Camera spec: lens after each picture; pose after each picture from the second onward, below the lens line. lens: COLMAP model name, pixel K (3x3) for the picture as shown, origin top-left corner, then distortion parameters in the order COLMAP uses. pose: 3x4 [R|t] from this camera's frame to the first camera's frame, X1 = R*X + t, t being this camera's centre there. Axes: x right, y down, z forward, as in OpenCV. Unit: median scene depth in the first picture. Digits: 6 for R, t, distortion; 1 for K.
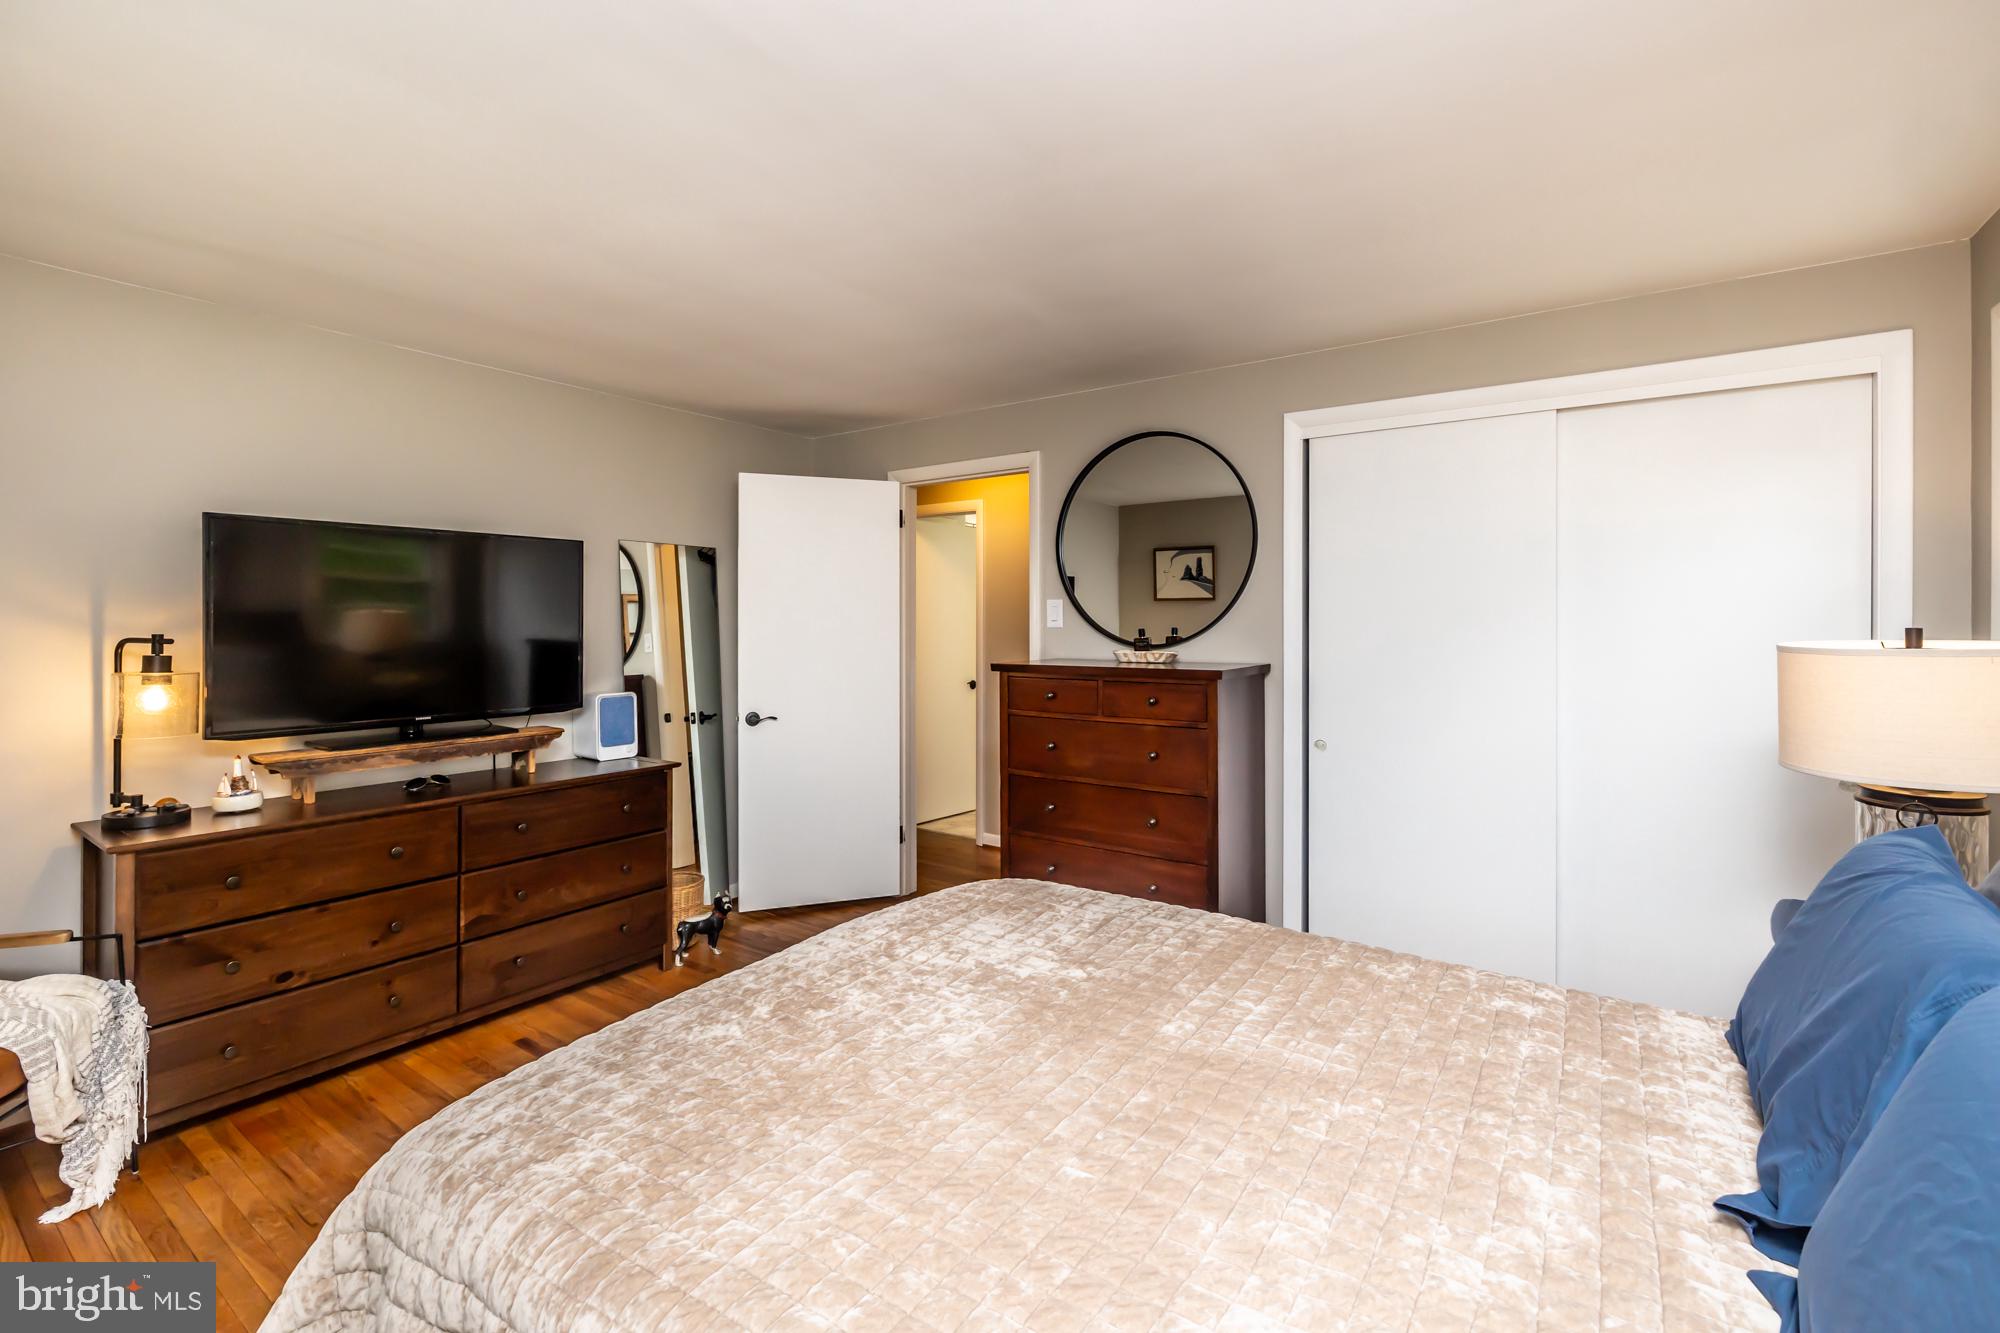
lens RADIAL K [[847.1, 0, 1001.5], [0, 847.1, 634.2], [0, 0, 1]] dist [-0.001094, 0.000076]
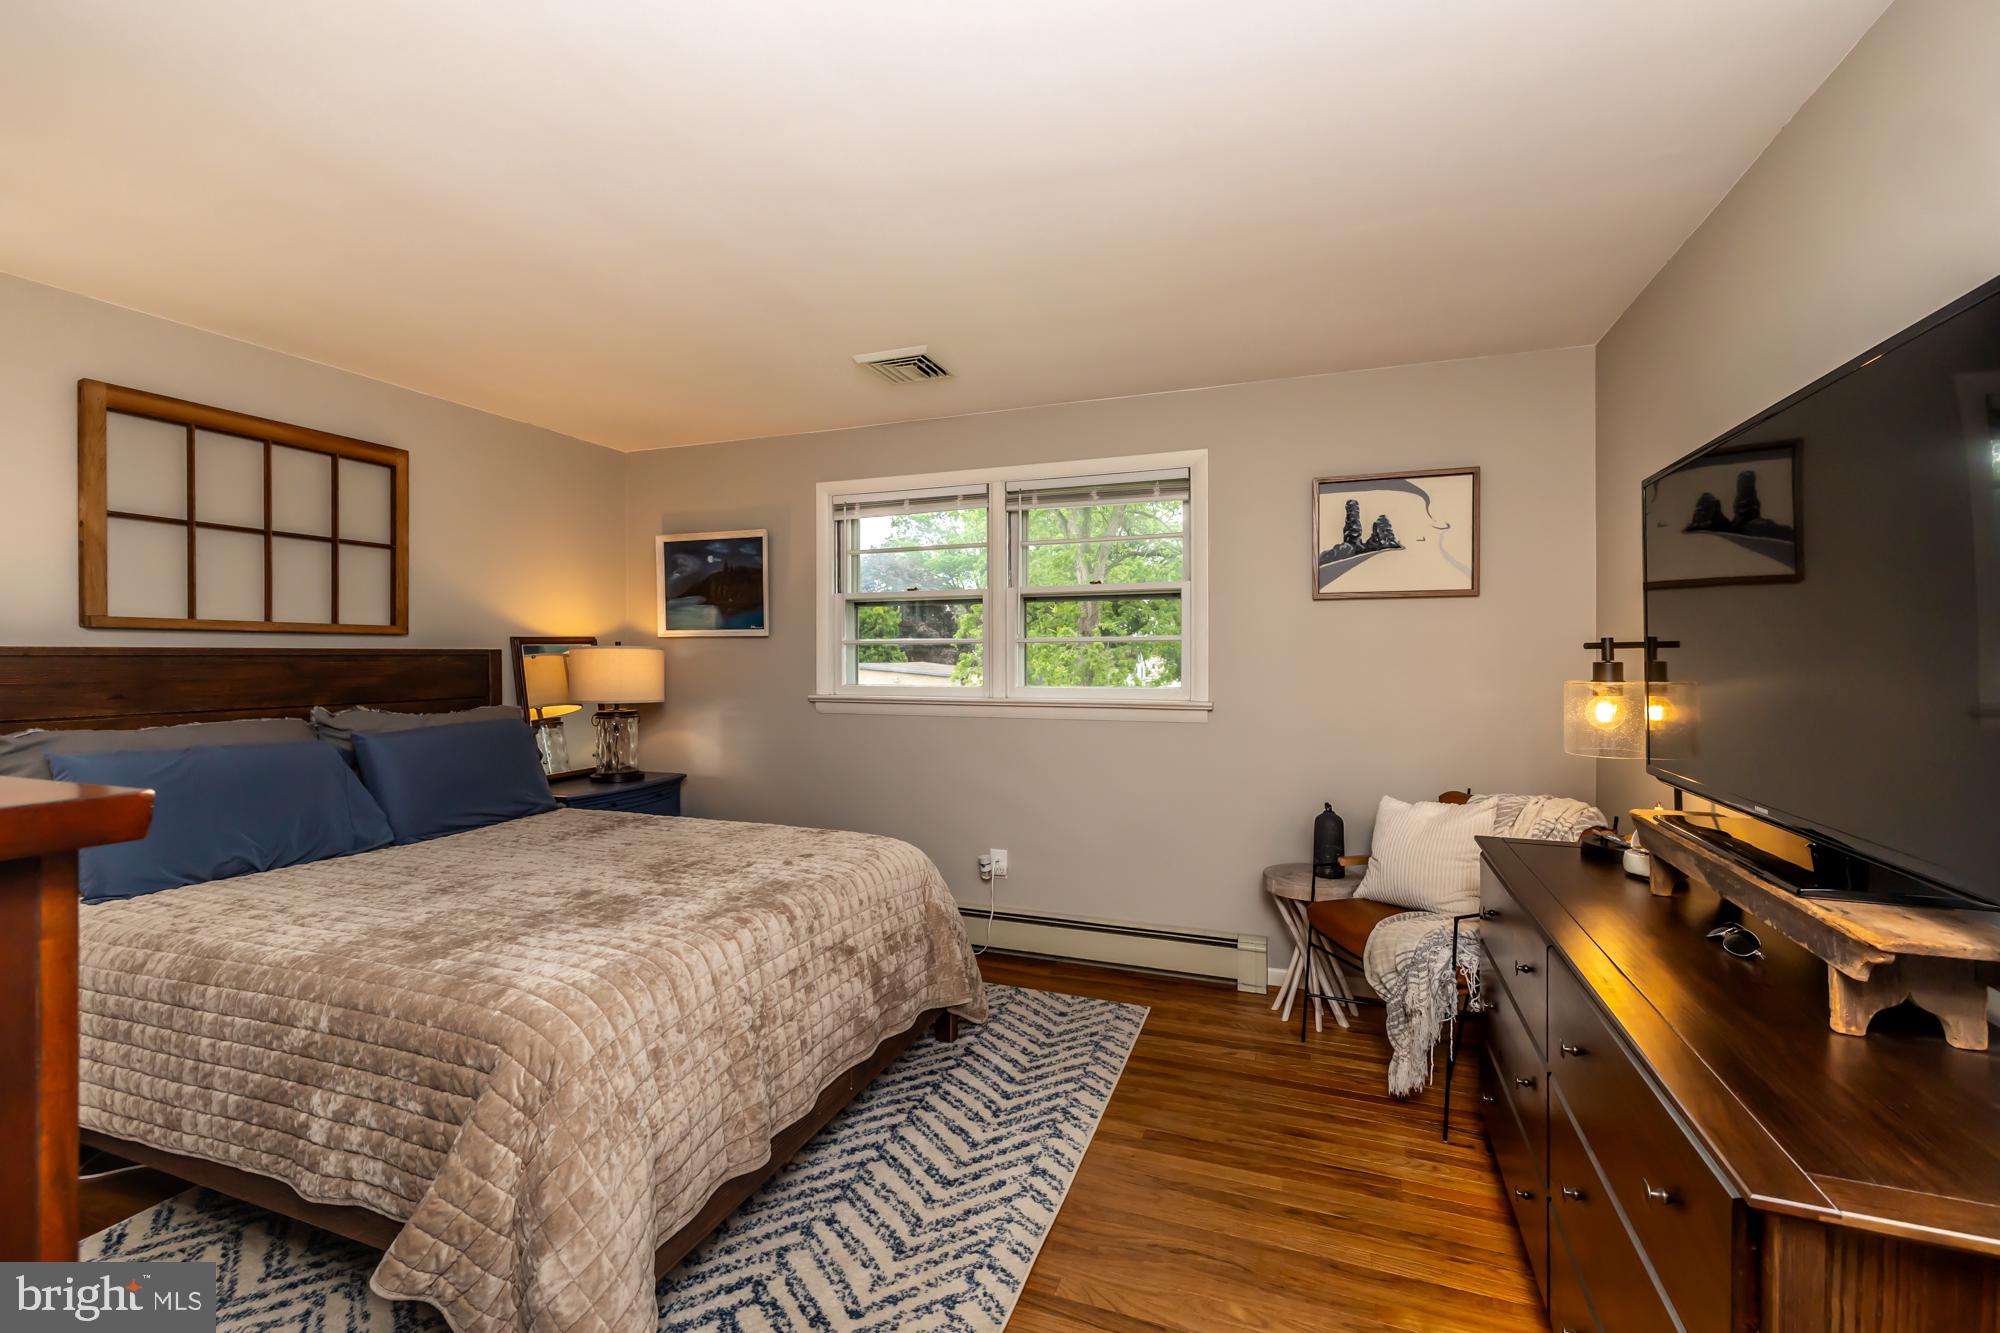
lens RADIAL K [[842.4, 0, 1000.0], [0, 842.4, 666.5], [0, 0, 1]] dist [-0.000305, -0.000375]
pose [[-0.974169, 0.007564, -0.225693, -0.184168], [0.002988, 0.999783, 0.020610, 0.009506], [0.225800, 0.019403, -0.973981, 1.533304]]
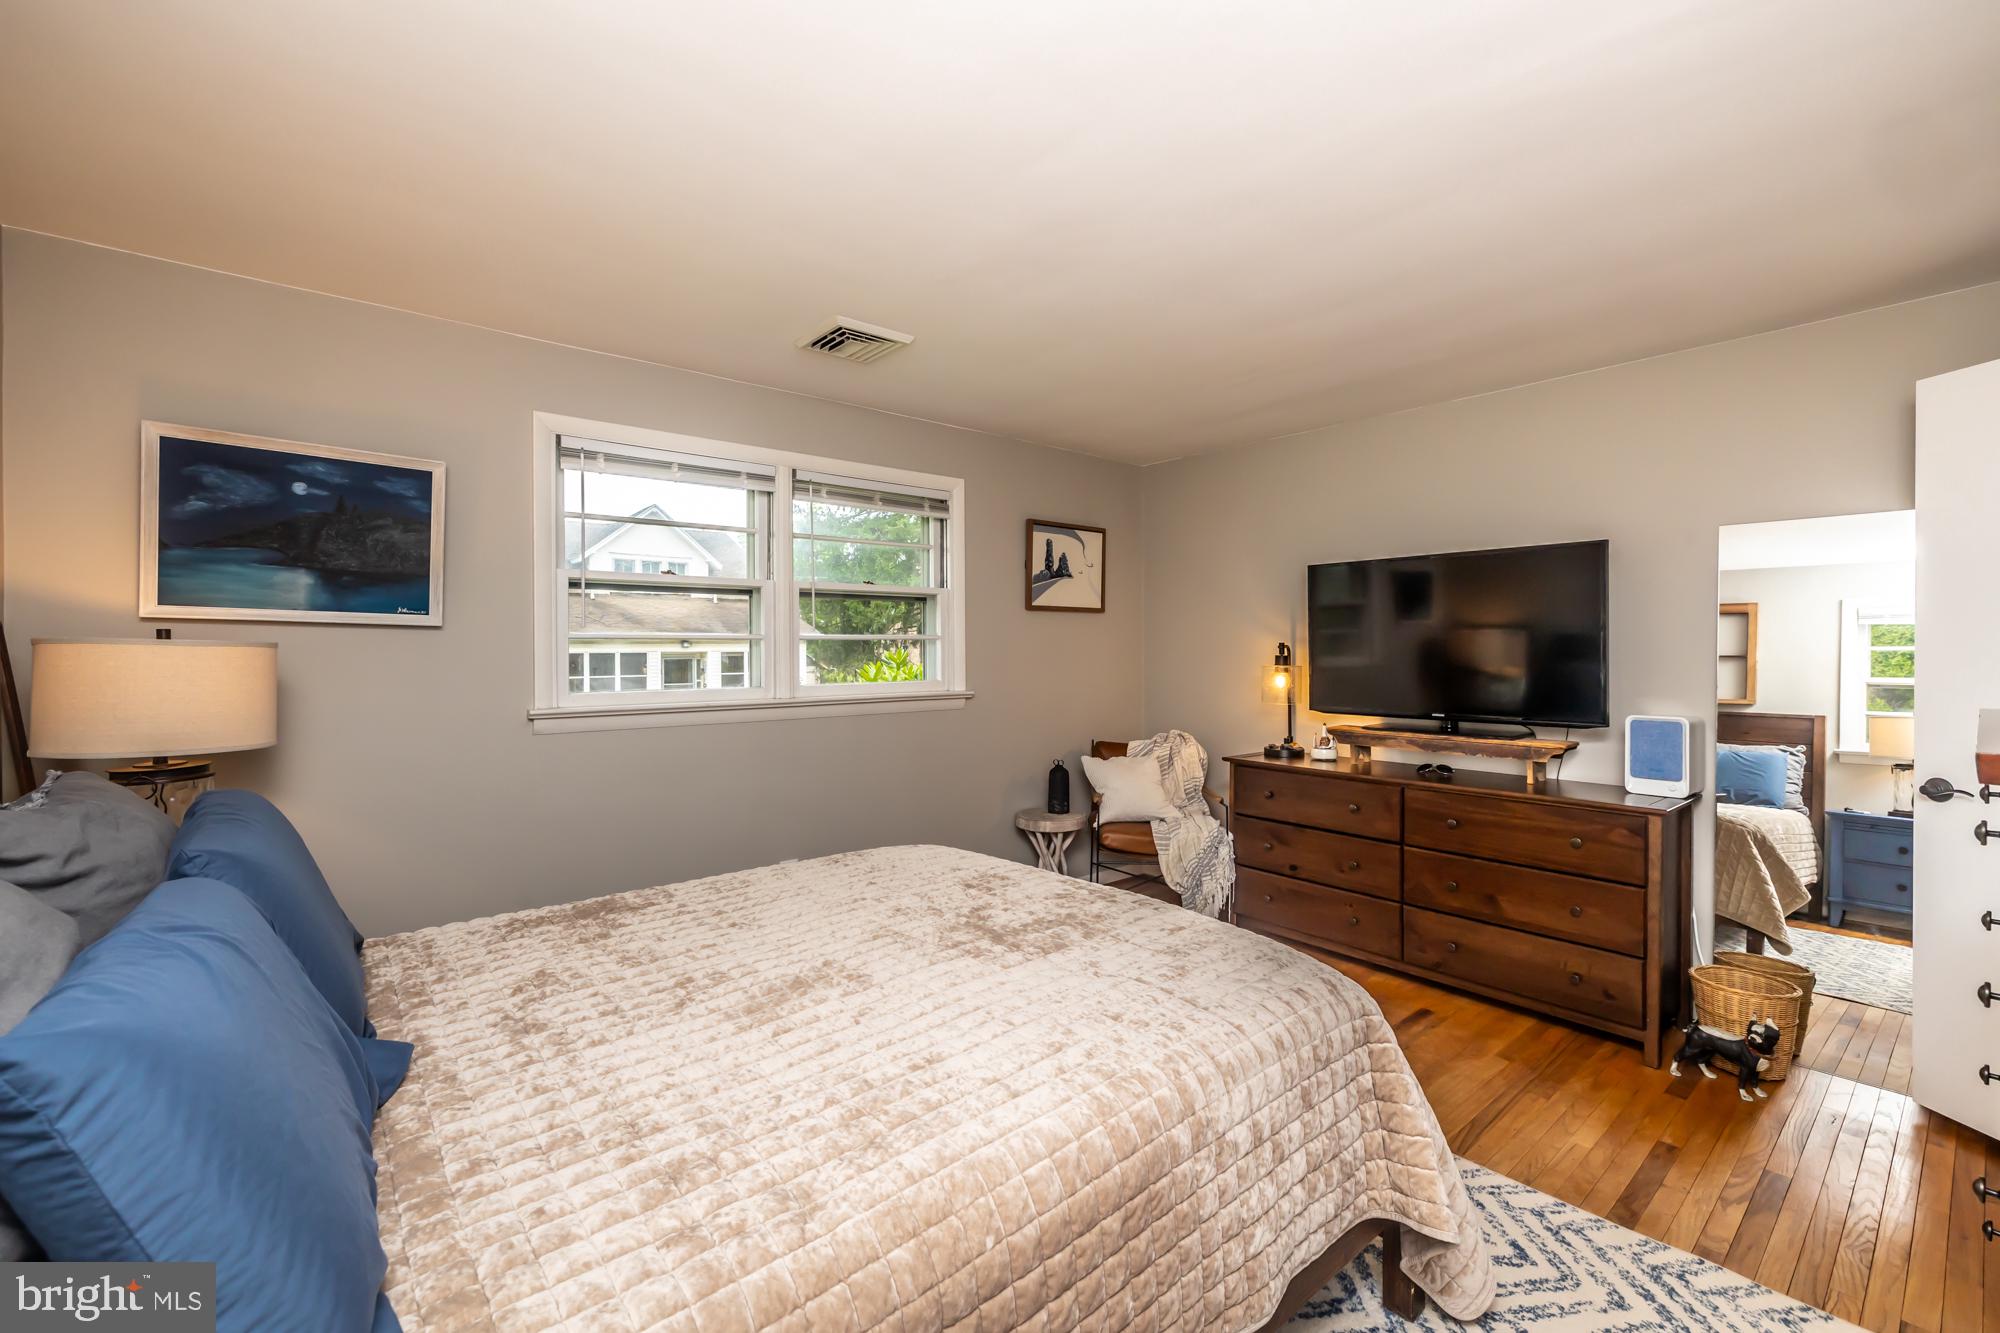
lens RADIAL K [[842.4, 0, 1003.1], [0, 842.4, 658.5], [0, 0, 1]] dist [0.000605, -0.000044]
pose [[-0.265210, 0.017950, -0.964024, 0.689480], [-0.005157, 0.999786, 0.020035, 0.000554], [0.964177, 0.010285, -0.265060, 0.821417]]
